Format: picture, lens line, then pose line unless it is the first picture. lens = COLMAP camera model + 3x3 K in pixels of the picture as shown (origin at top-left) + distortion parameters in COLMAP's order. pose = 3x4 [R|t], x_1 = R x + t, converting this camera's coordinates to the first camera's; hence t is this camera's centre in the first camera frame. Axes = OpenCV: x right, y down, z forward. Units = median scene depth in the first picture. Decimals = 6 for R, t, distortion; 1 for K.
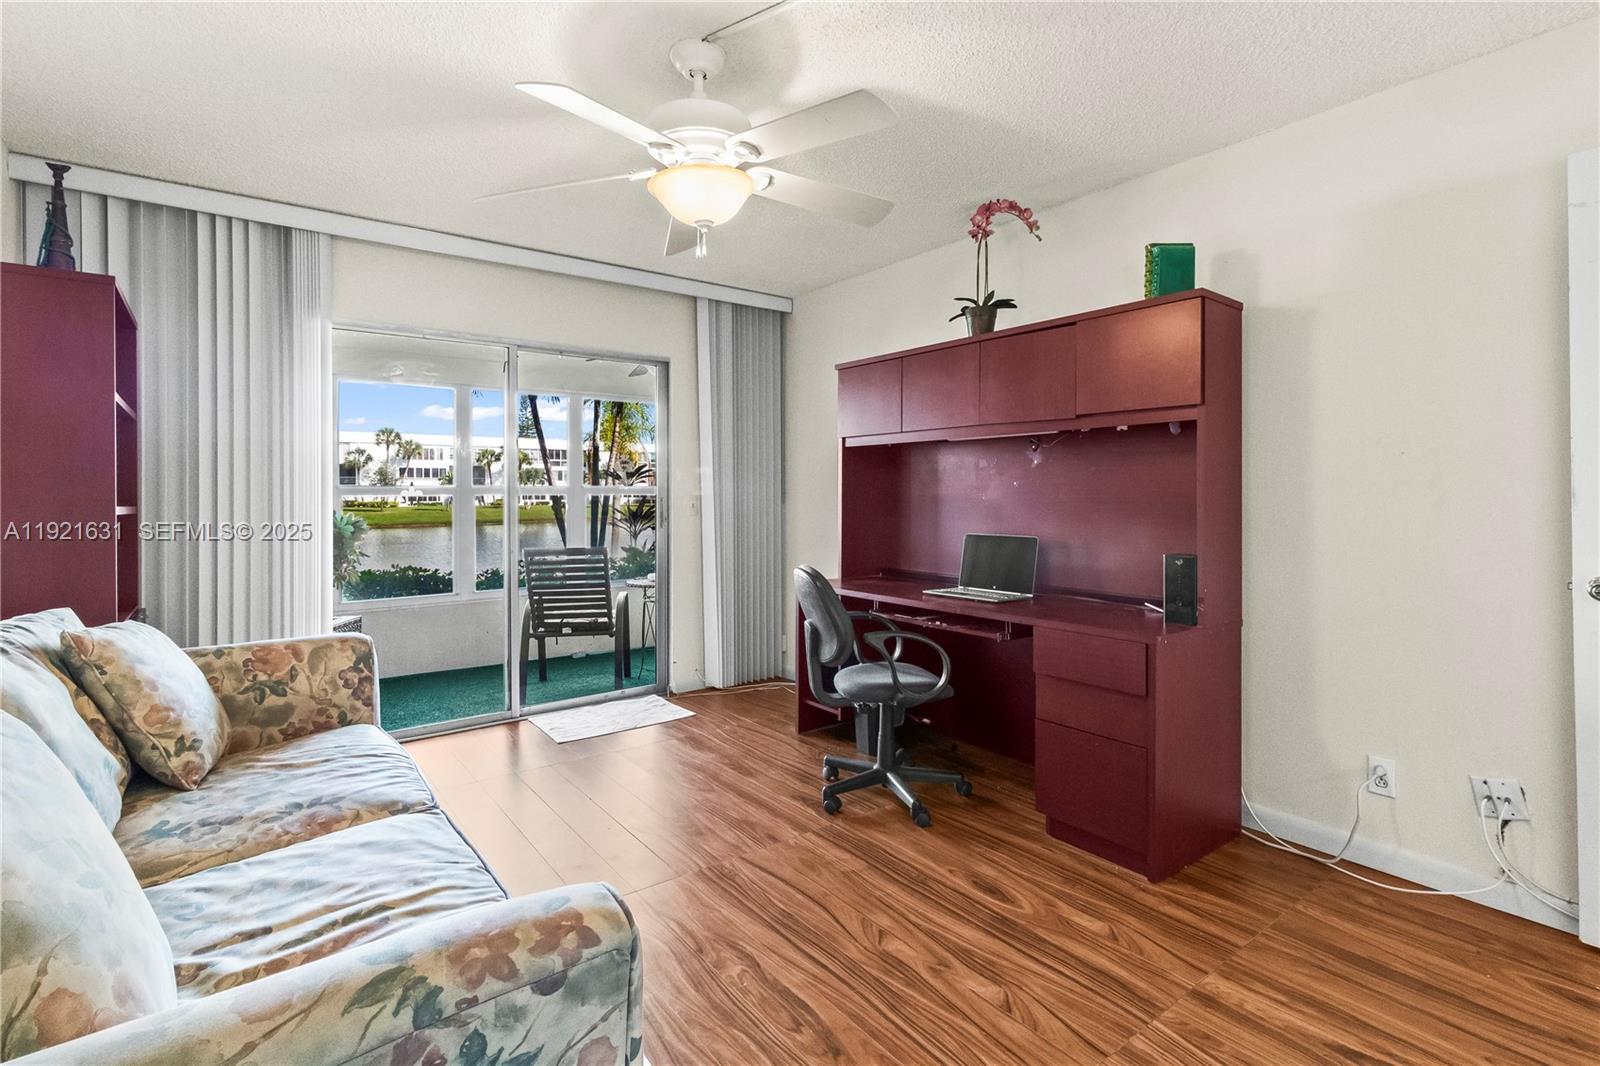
lens RADIAL K [[741.1, 0, 813.1], [0, 741.1, 491.5], [0, 0, 1]] dist [-0.000354, 0.000788]
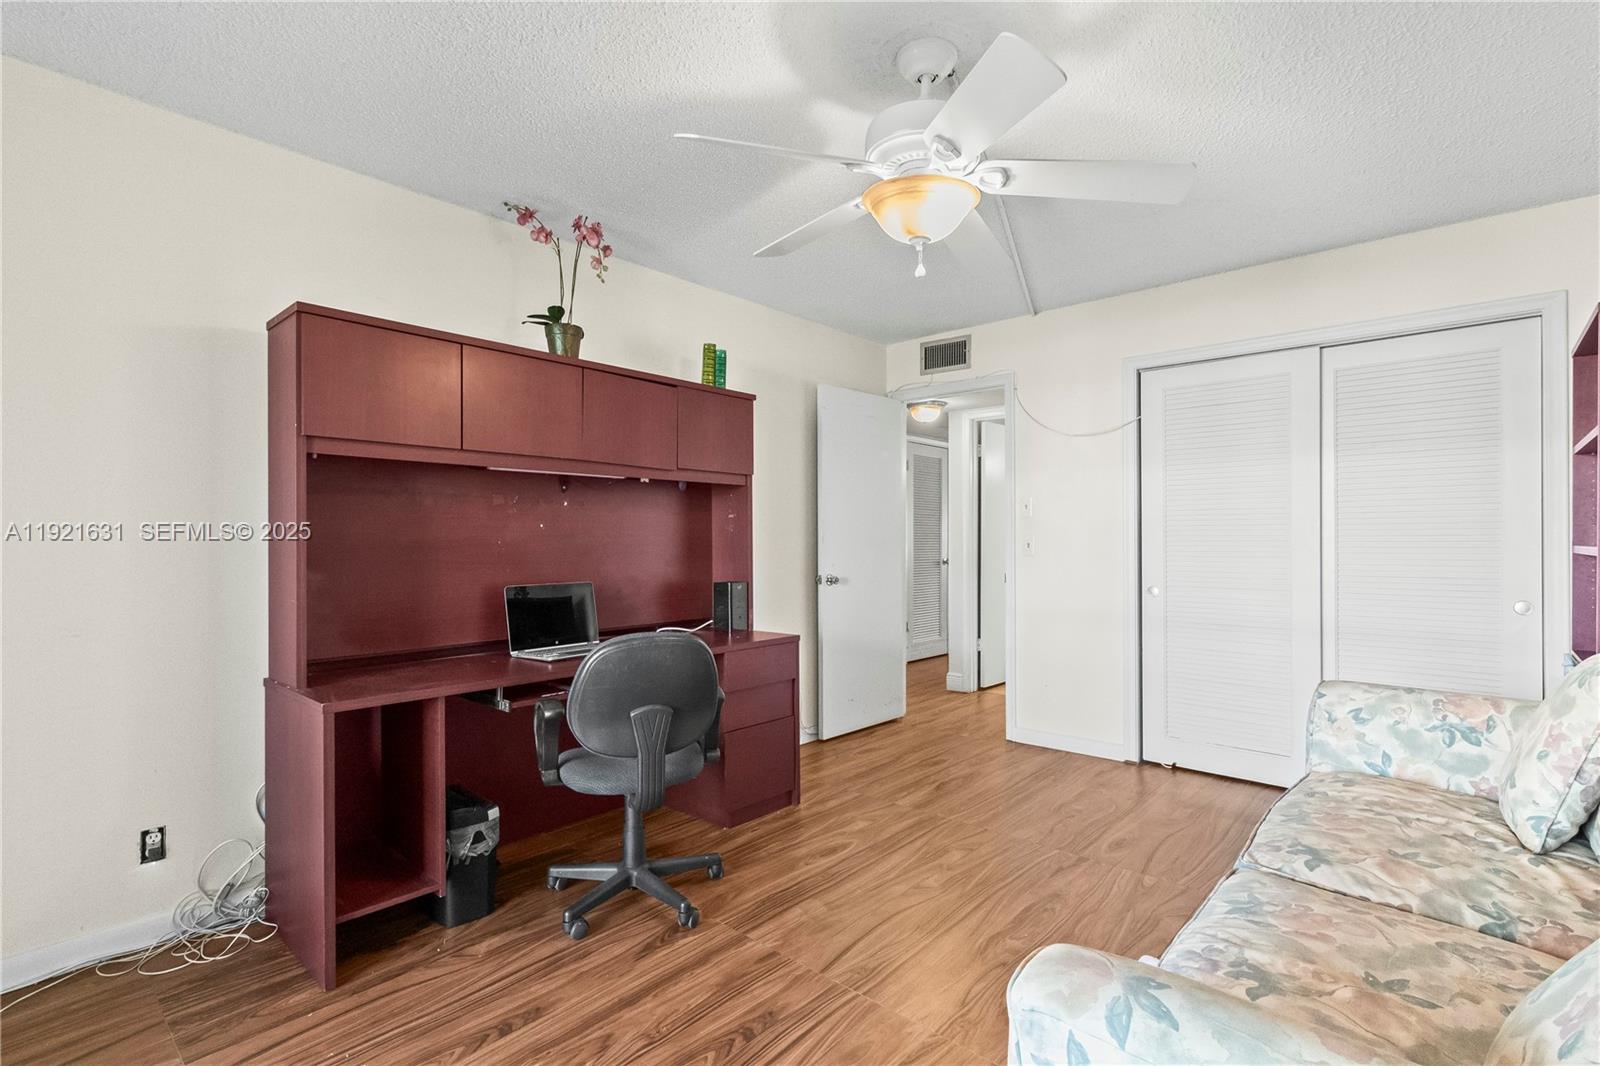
lens RADIAL K [[741.1, 0, 799.2], [0, 741.1, 534.6], [0, 0, 1]] dist [-0.000354, 0.000788]
pose [[-0.167192, 0.007525, 0.985896, -0.937711], [-0.000077, 0.999971, -0.007646, 0.009545], [-0.985924, -0.001354, -0.167187, 1.190788]]
